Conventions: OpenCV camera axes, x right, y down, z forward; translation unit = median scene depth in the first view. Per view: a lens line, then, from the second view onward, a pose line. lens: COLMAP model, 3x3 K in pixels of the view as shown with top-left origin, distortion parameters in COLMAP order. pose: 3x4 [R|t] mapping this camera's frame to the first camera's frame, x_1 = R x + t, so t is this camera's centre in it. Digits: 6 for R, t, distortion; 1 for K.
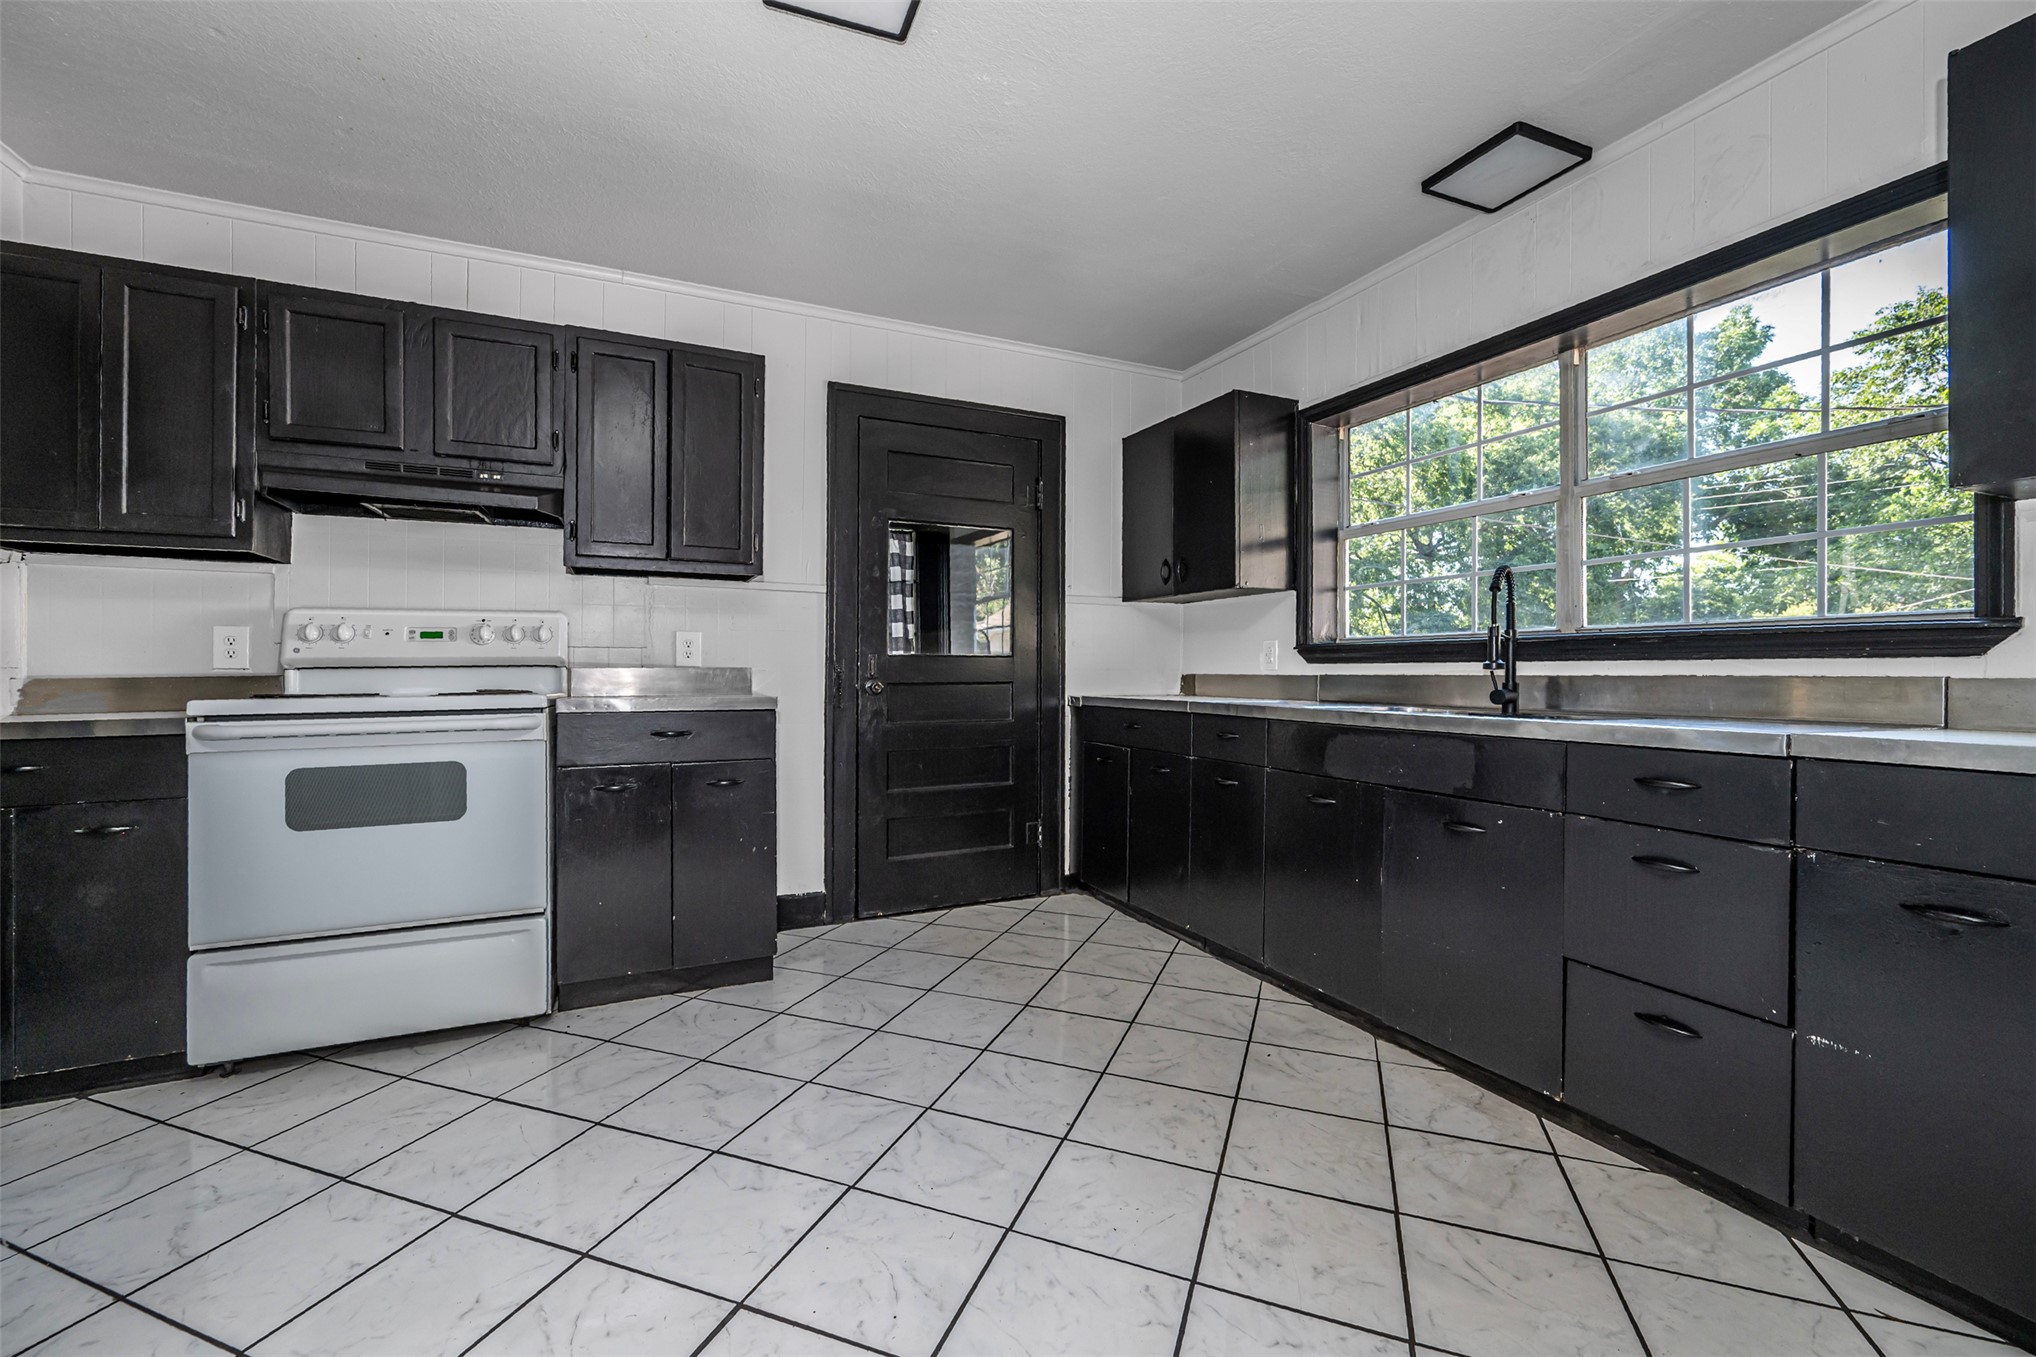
lens RADIAL K [[804.7, 0, 1012.4], [0, 804.7, 693.9], [0, 0, 1]] dist [0.001215, -0.000582]
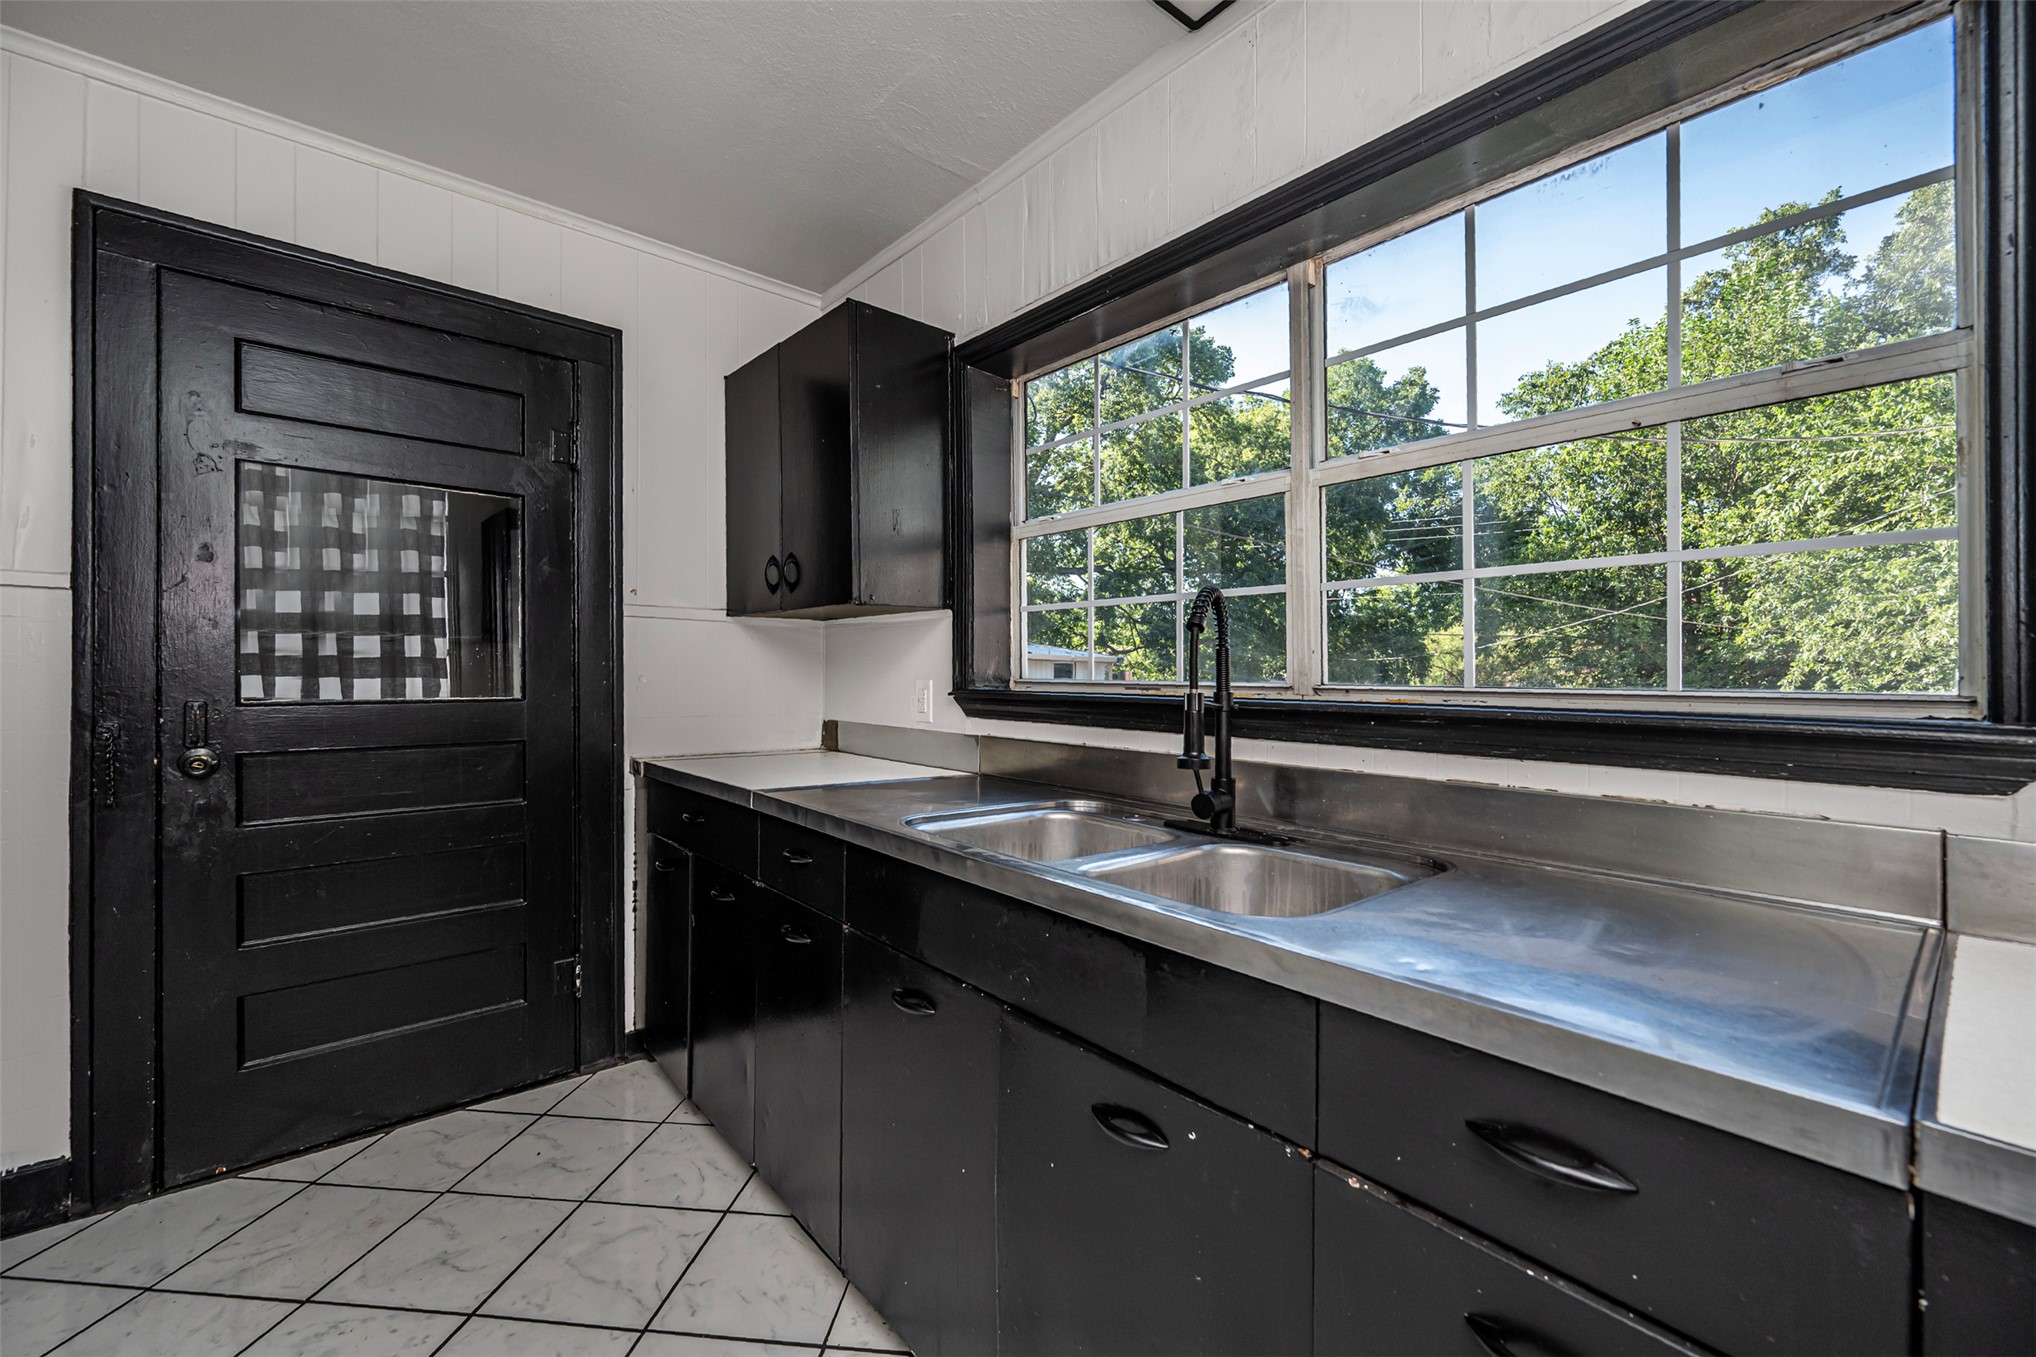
lens RADIAL K [[804.7, 0, 1004.8], [0, 804.7, 682.1], [0, 0, 1]] dist [0.001215, -0.000582]
pose [[0.964877, 0.005525, 0.262644, 0.225310], [-0.001211, 0.999862, -0.016585, -0.057642], [-0.262699, 0.015684, 0.964750, 0.341967]]
